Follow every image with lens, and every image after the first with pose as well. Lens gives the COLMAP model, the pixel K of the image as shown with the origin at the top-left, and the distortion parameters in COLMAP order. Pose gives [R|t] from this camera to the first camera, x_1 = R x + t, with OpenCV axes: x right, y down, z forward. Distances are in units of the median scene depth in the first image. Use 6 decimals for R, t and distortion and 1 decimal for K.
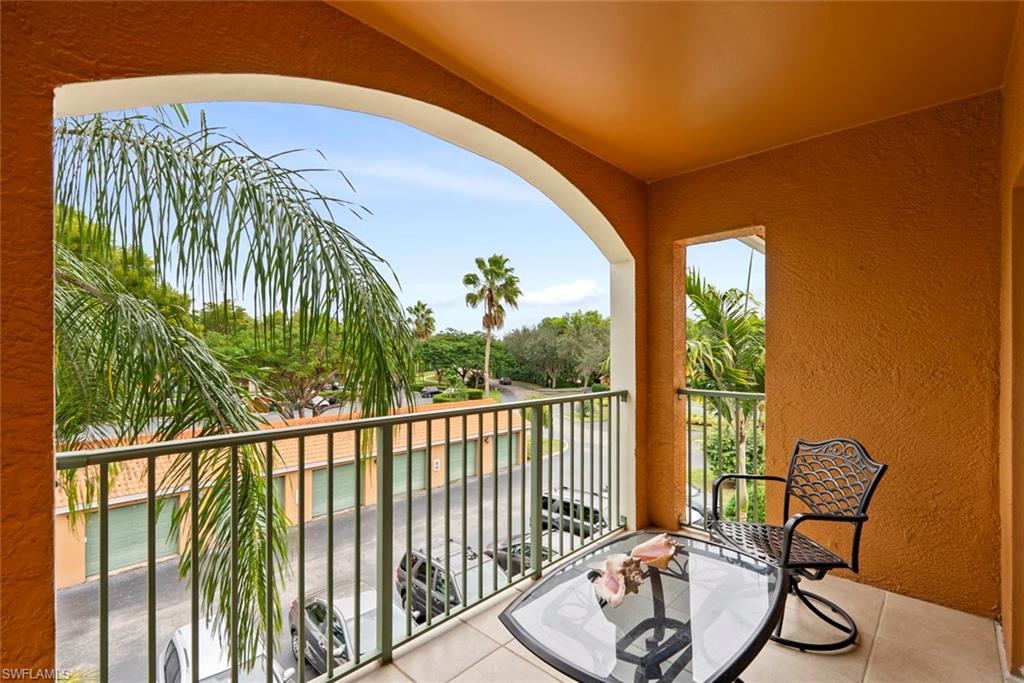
lens RADIAL K [[456.0, 0, 514.1], [0, 456.0, 346.1], [0, 0, 1]] dist [-0.001257, 0.000244]
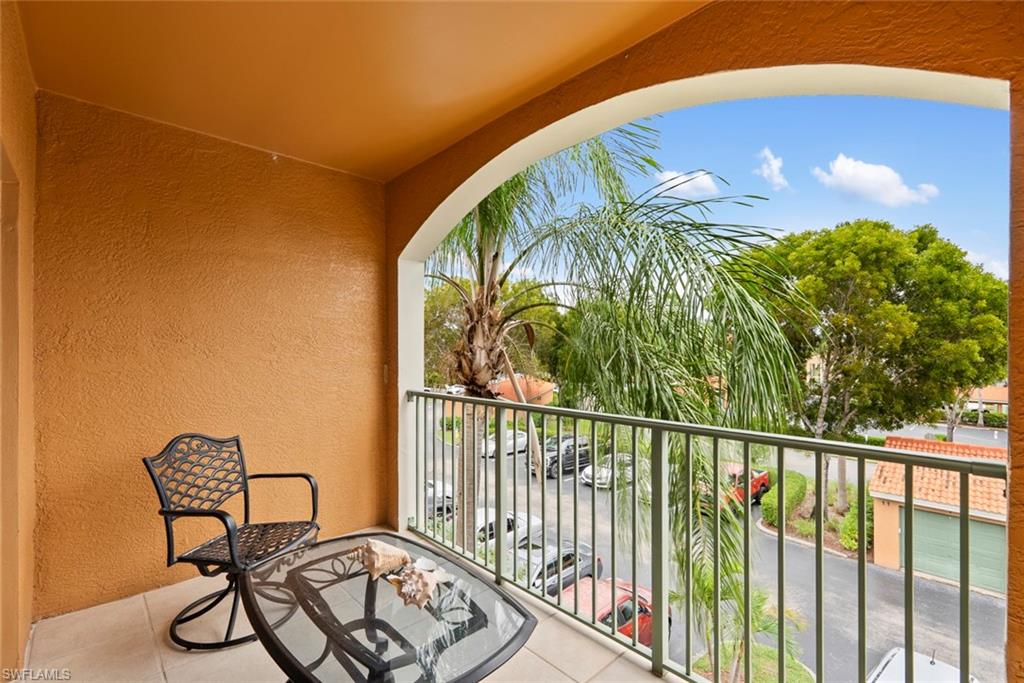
lens RADIAL K [[458.3, 0, 505.5], [0, 458.3, 345.1], [0, 0, 1]] dist [0.001129, 0.000329]
pose [[-0.072376, -0.001940, -0.997376, 0.709653], [0.004386, 0.999988, -0.002263, -0.003110], [0.997368, -0.004538, -0.072367, 0.741104]]
